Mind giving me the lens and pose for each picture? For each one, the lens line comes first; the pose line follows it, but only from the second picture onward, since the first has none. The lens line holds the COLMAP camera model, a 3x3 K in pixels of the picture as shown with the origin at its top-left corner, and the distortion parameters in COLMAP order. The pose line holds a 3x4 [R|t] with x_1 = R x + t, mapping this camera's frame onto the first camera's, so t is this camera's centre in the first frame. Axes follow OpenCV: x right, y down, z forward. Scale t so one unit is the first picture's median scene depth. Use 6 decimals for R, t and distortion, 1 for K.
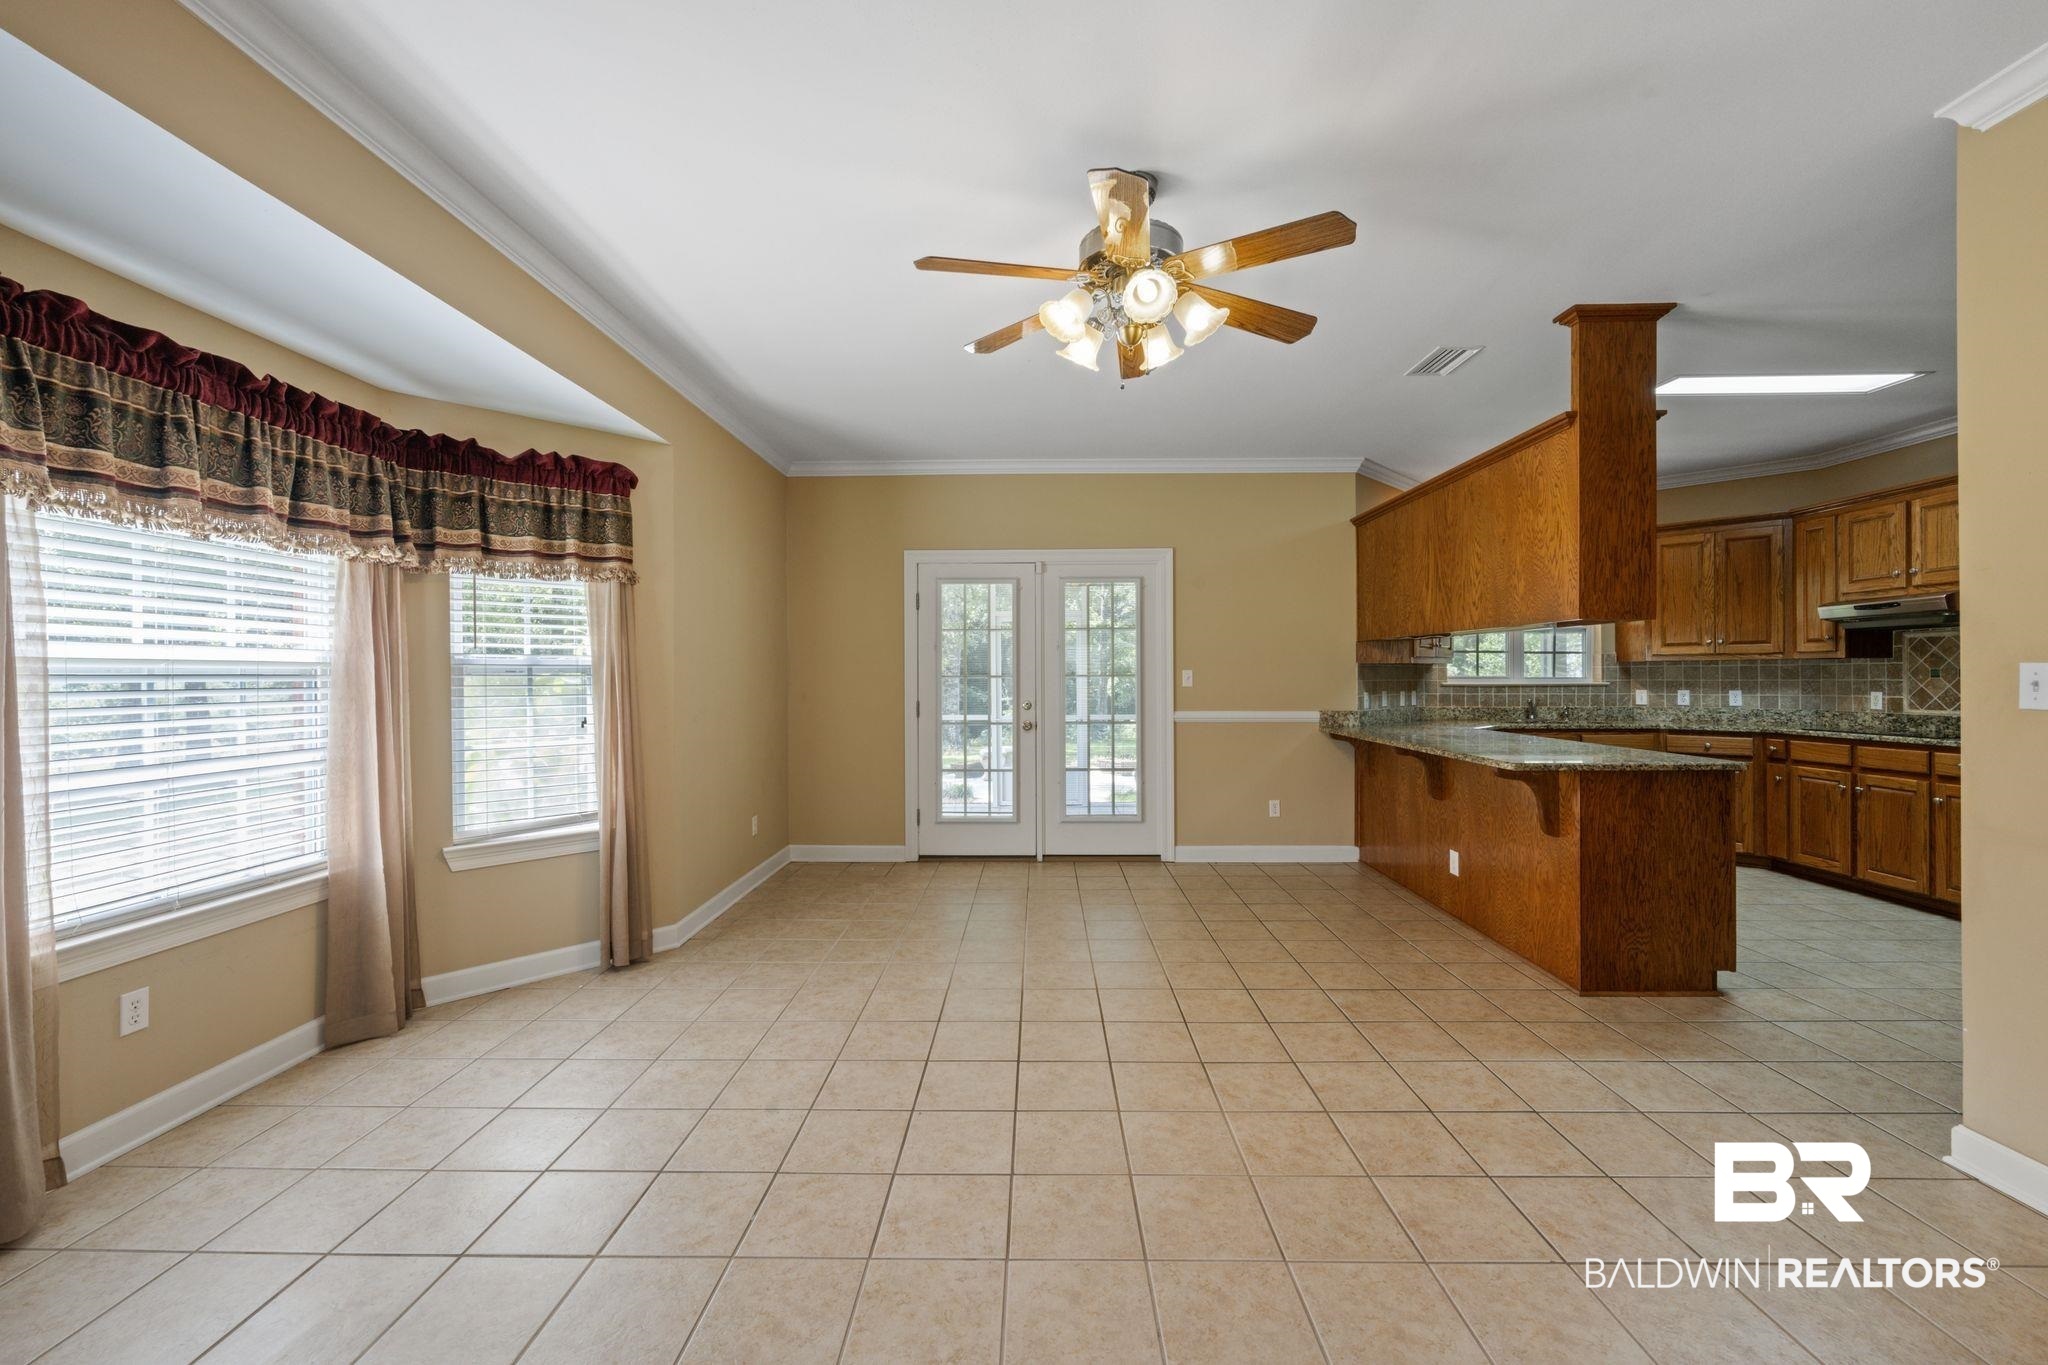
lens RADIAL K [[803.7, 0, 1023.0], [0, 803.7, 673.3], [0, 0, 1]] dist [-0.001216, -0.000810]
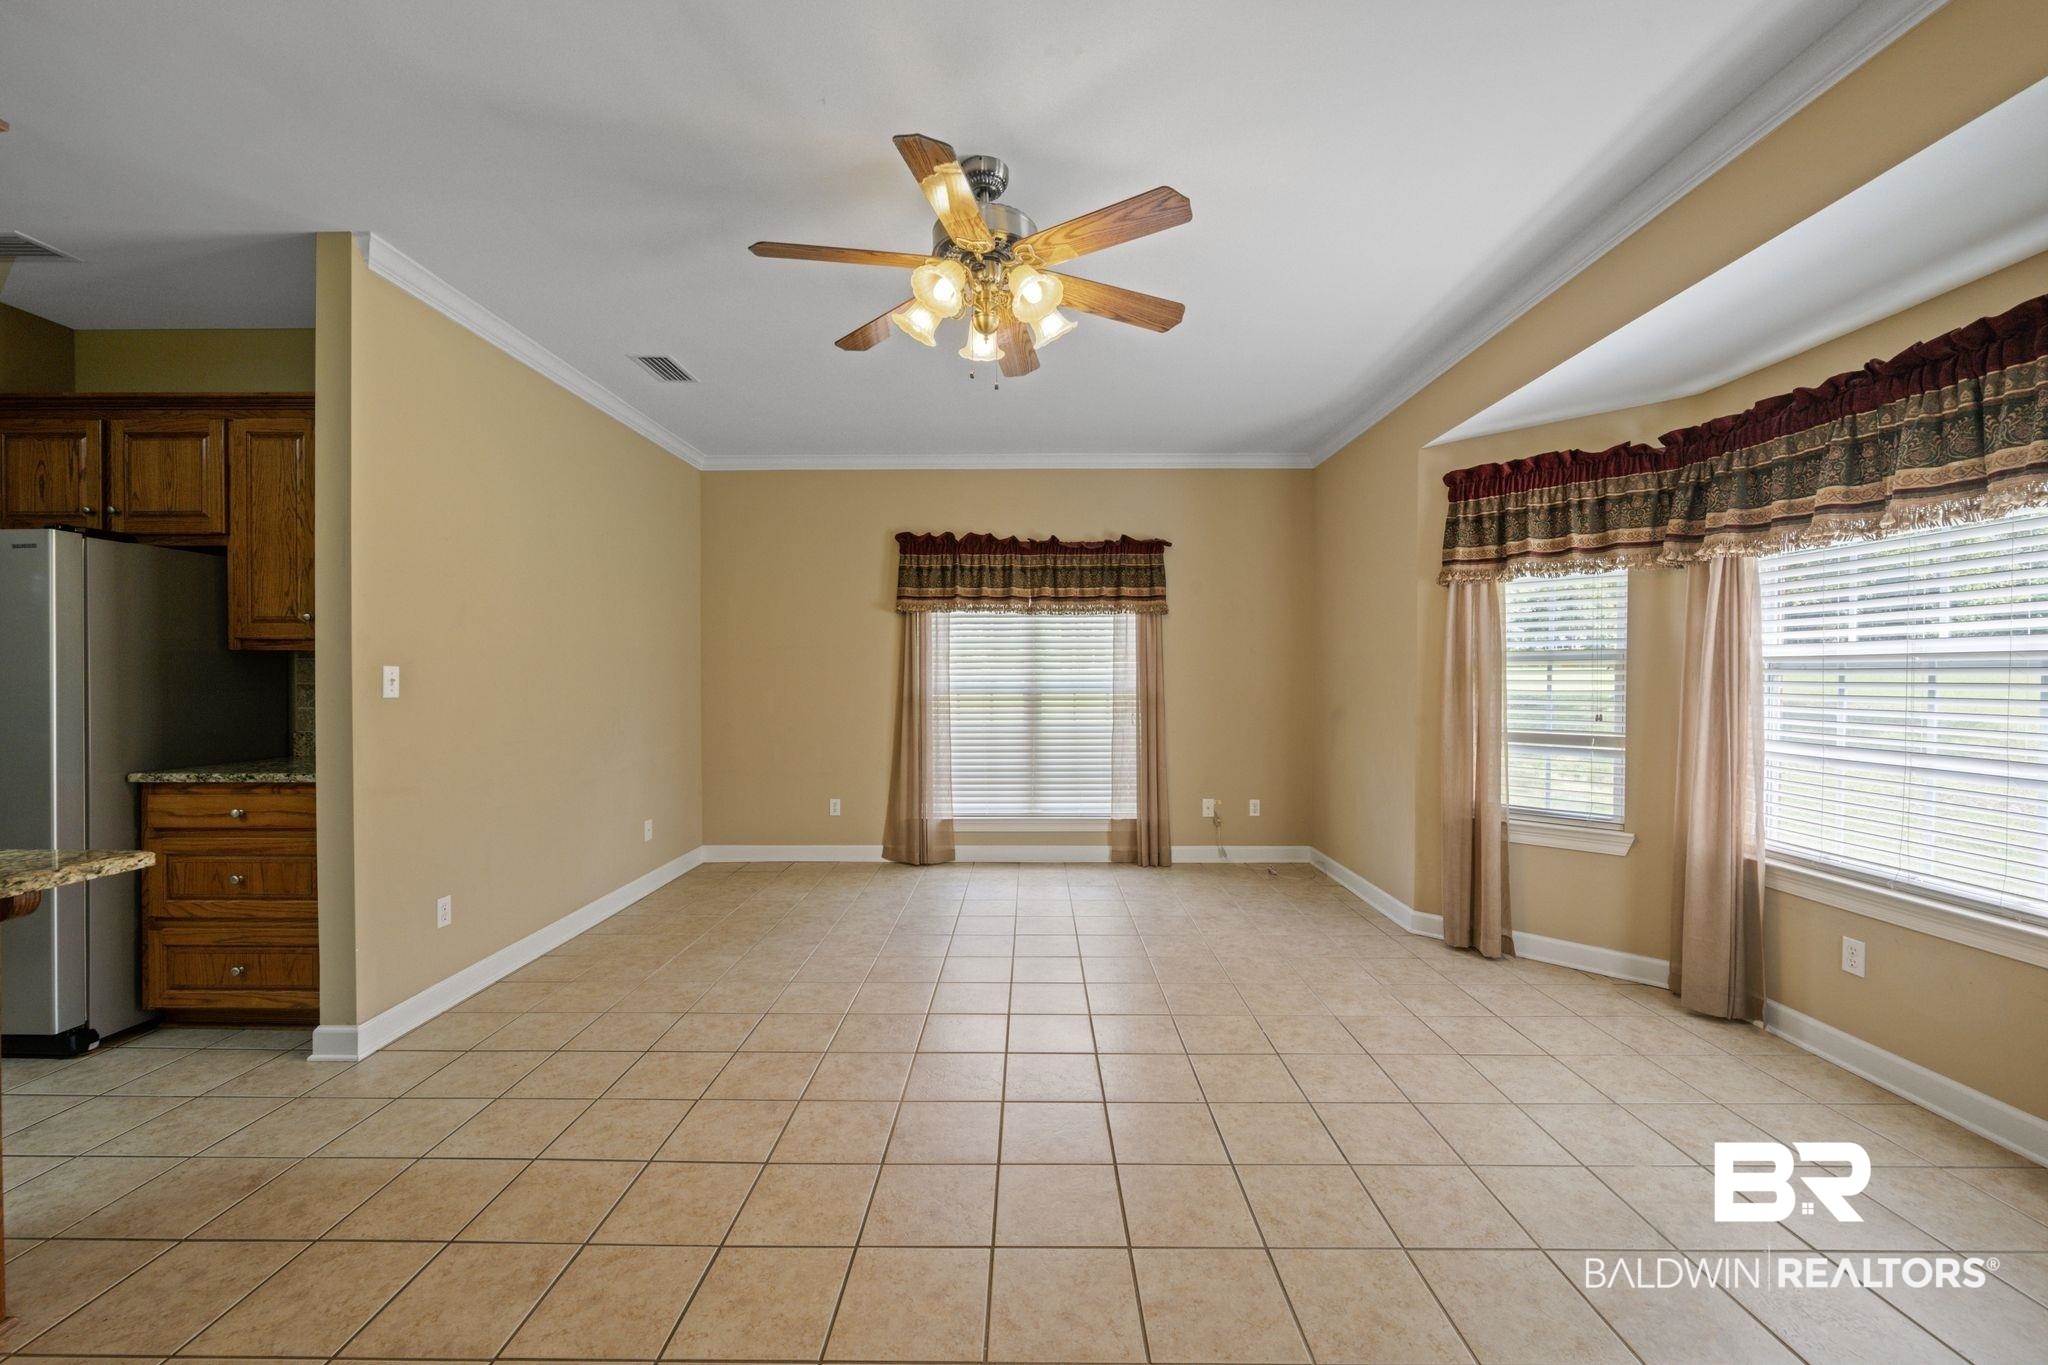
lens RADIAL K [[798.3, 0, 1023.5], [0, 798.3, 679.4], [0, 0, 1]] dist [-0.002424, 0.000068]
pose [[-0.999949, 0.003843, -0.009305, 0.068910], [0.003795, 0.999979, 0.005204, 0.004483], [0.009324, 0.005169, -0.999943, 1.365170]]
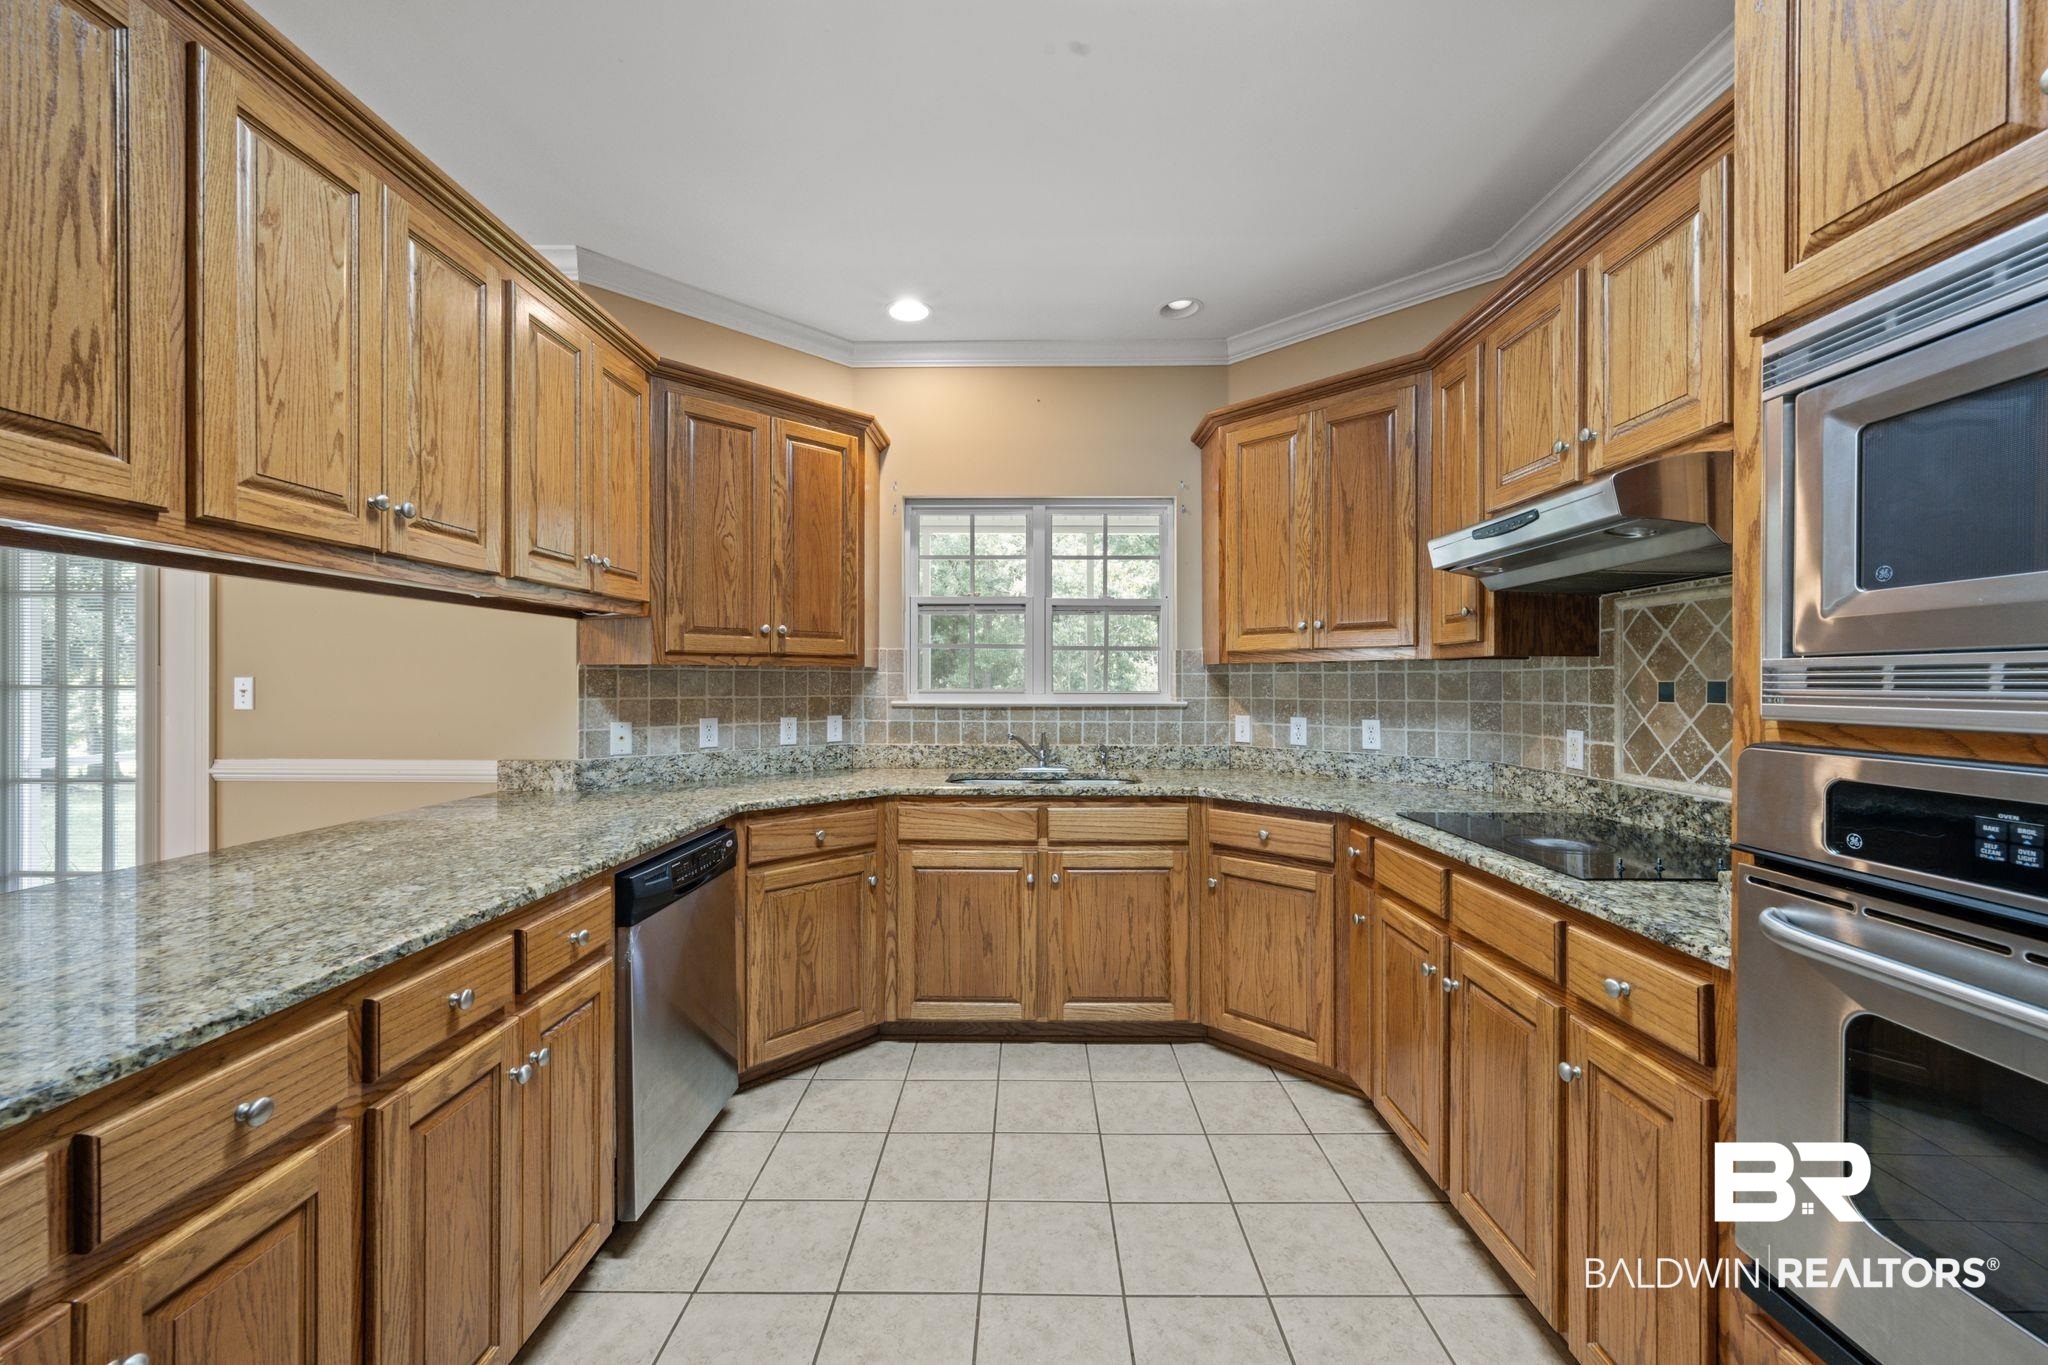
lens RADIAL K [[798.3, 0, 1023.5], [0, 798.3, 679.4], [0, 0, 1]] dist [-0.002424, 0.000068]
pose [[0.999949, 0.004436, 0.009030, 1.079931], [-0.004446, 0.999990, 0.001099, -0.007708], [-0.009026, -0.001139, 0.999959, 0.790865]]
